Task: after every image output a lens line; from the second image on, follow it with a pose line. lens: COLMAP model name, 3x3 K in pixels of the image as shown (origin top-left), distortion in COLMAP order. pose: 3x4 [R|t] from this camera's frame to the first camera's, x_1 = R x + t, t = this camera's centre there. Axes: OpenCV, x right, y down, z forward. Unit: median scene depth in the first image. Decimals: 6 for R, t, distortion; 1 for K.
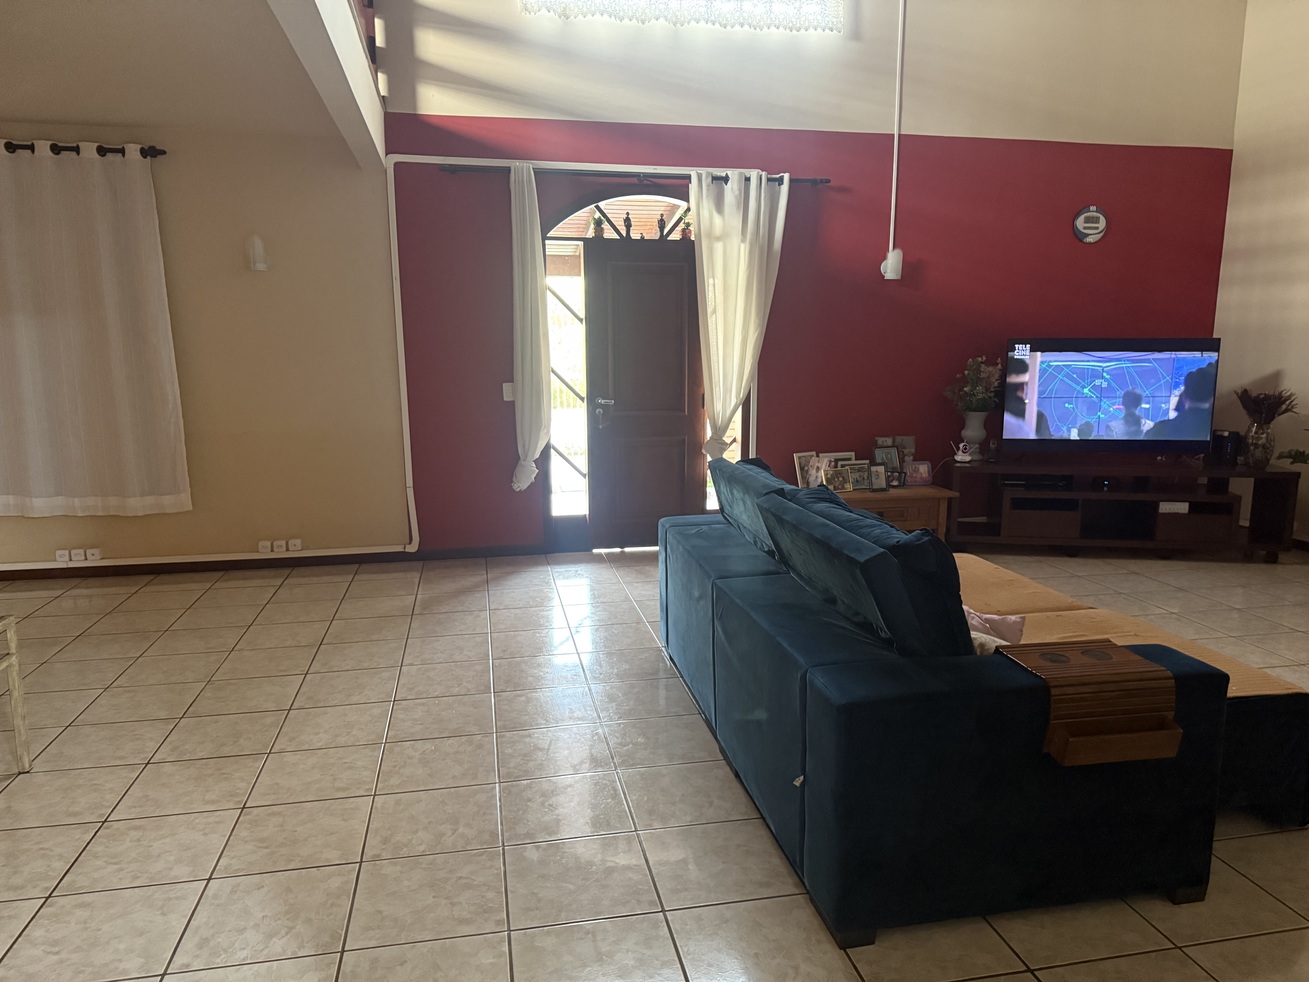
lens RADIAL K [[914.5, 0, 644.6], [0, 914.5, 497.0], [0, 0, 1]] dist [0.010868, -0.022655]
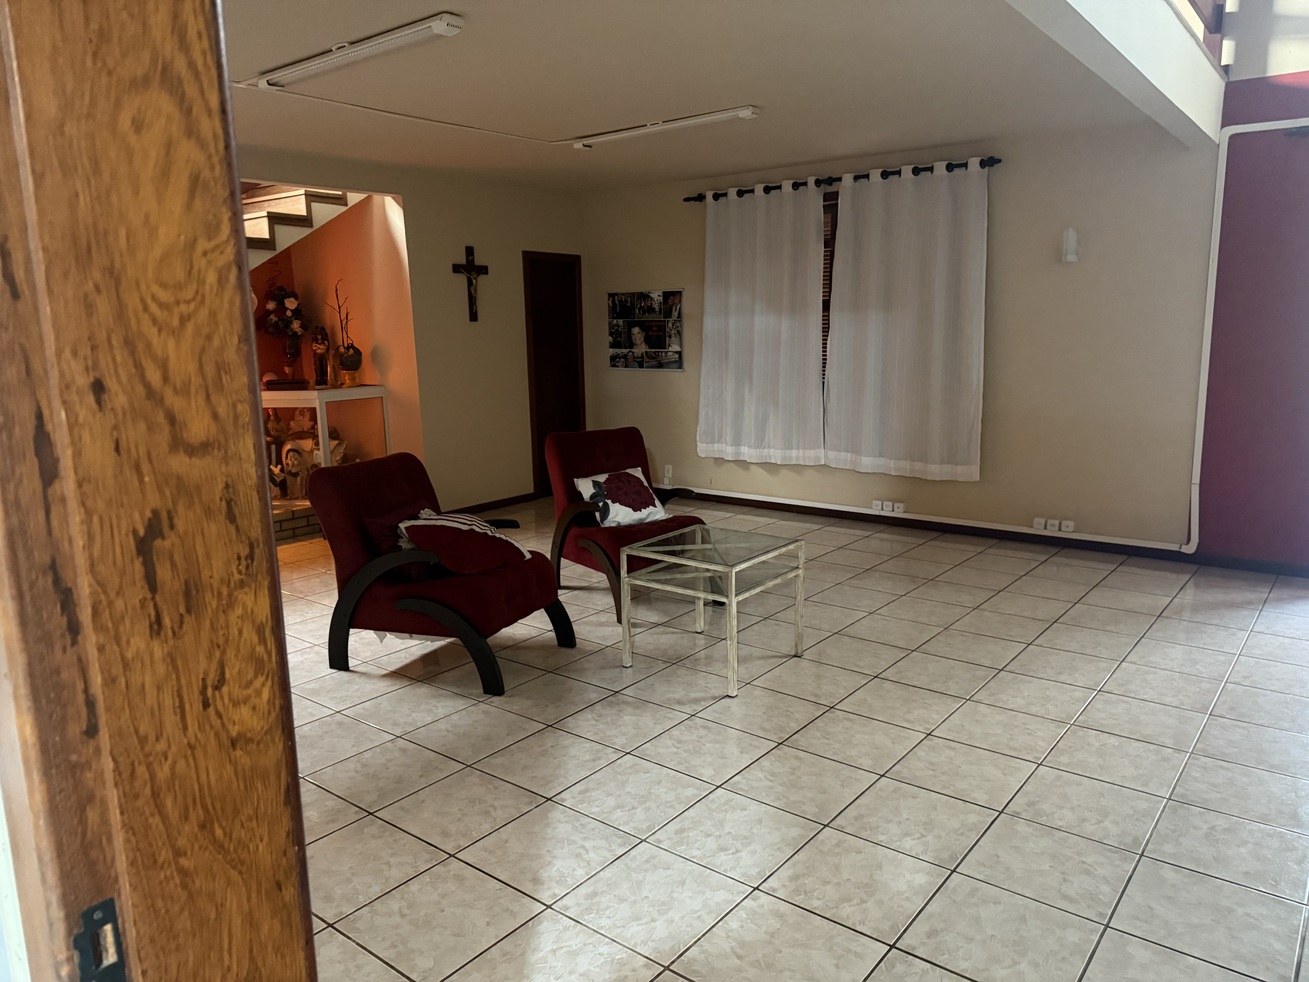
lens RADIAL K [[914.5, 0, 659.5], [0, 914.5, 489.7], [0, 0, 1]] dist [0.010868, -0.022655]
pose [[0.636974, 0.127419, -0.760282, 0.112768], [-0.115369, 0.990895, 0.069411, -0.007930], [0.762204, 0.043500, 0.645874, -0.022914]]
